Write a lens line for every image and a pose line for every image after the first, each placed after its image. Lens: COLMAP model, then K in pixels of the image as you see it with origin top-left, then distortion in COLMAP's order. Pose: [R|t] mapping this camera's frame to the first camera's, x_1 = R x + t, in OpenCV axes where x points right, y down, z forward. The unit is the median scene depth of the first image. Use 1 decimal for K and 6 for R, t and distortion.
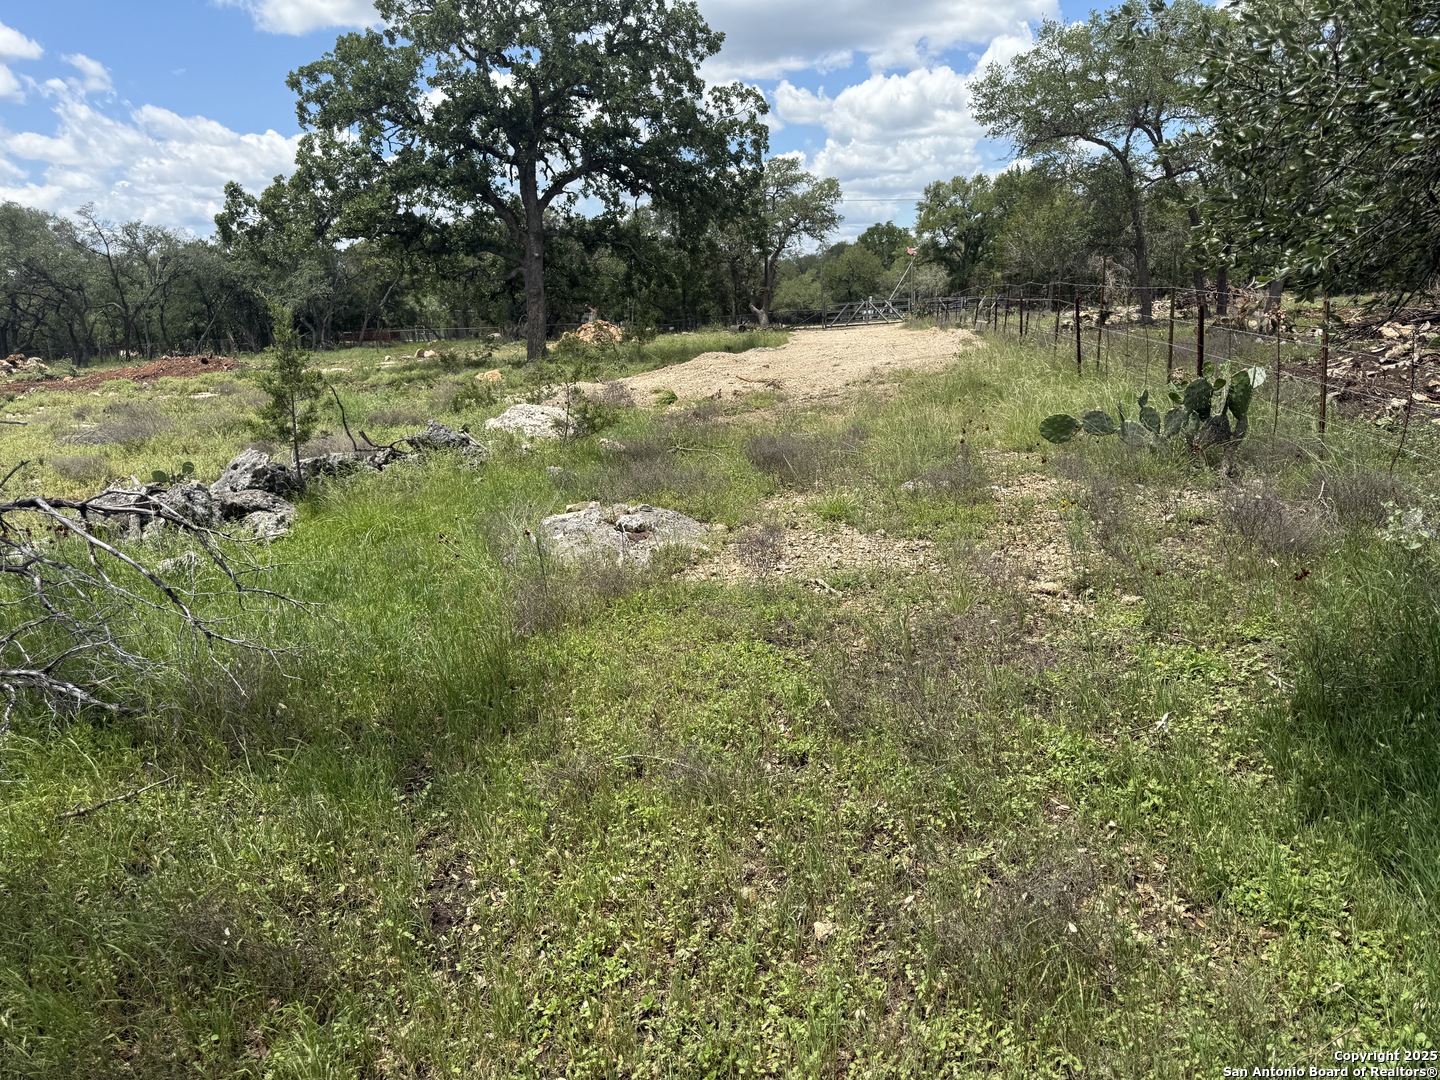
lens RADIAL K [[1085.2, 0, 720.0], [0, 1085.2, 540.0], [0, 0, 1]] dist [0.118087, -0.209936]
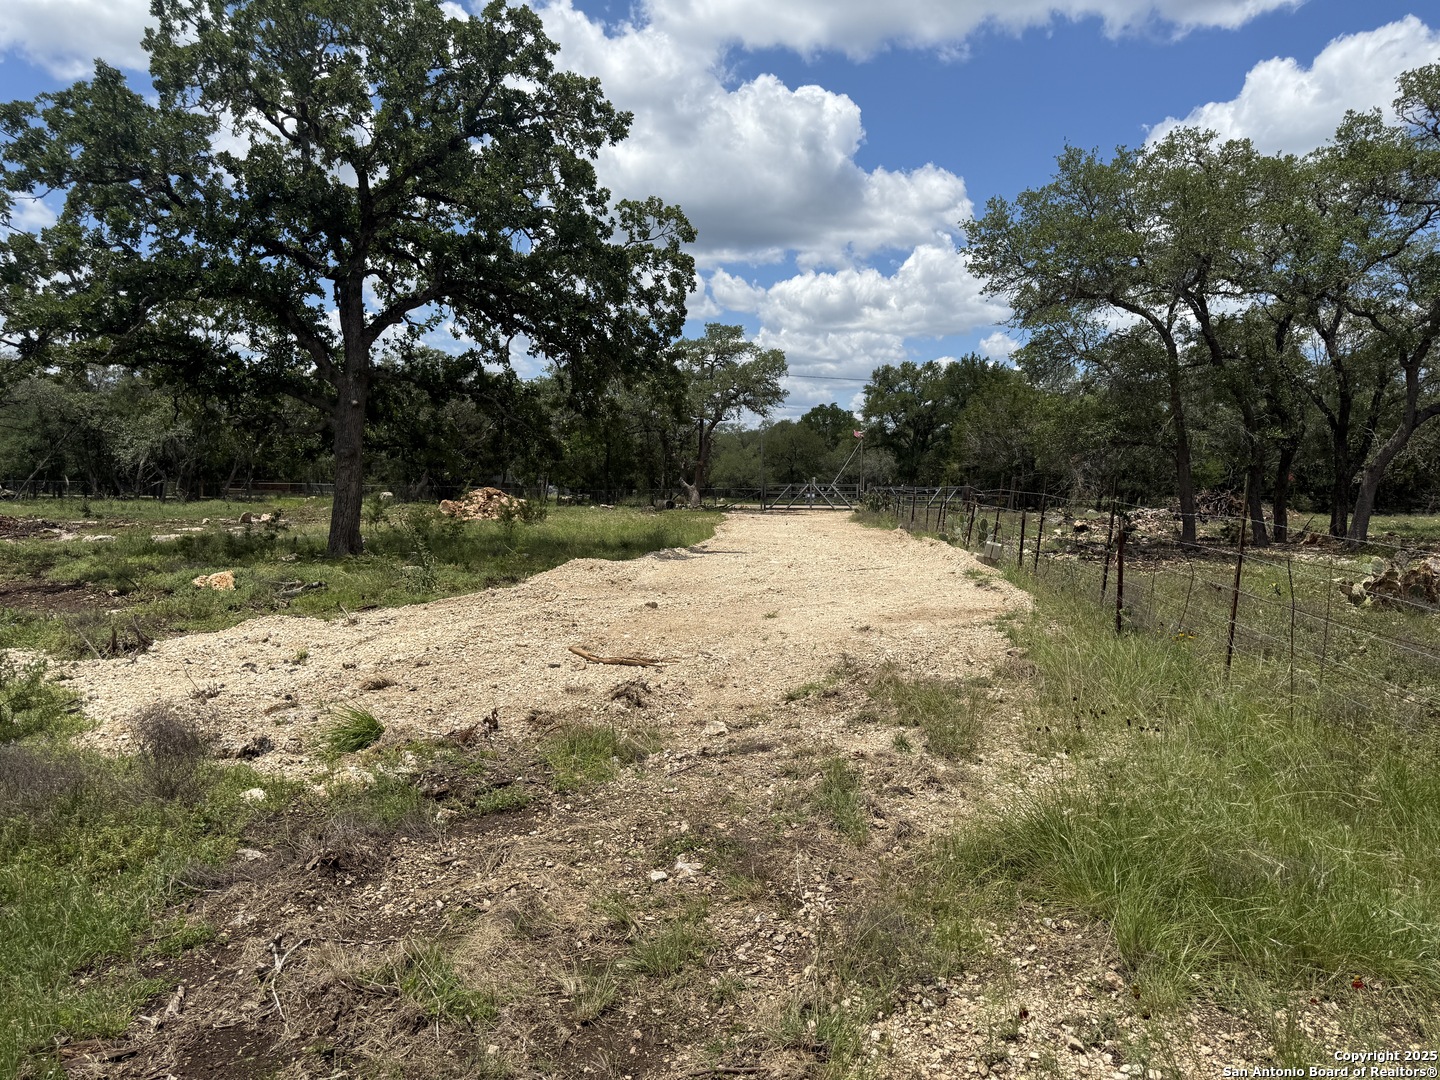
lens RADIAL K [[1009.1, 0, 720.0], [0, 1009.1, 540.0], [0, 0, 1]] dist [0.070143, 0.000105]
pose [[0.996888, 0.060302, 0.050784, 0.037296], [-0.052380, 0.988044, -0.145004, -0.087562], [-0.058920, 0.141892, 0.988127, 0.341025]]
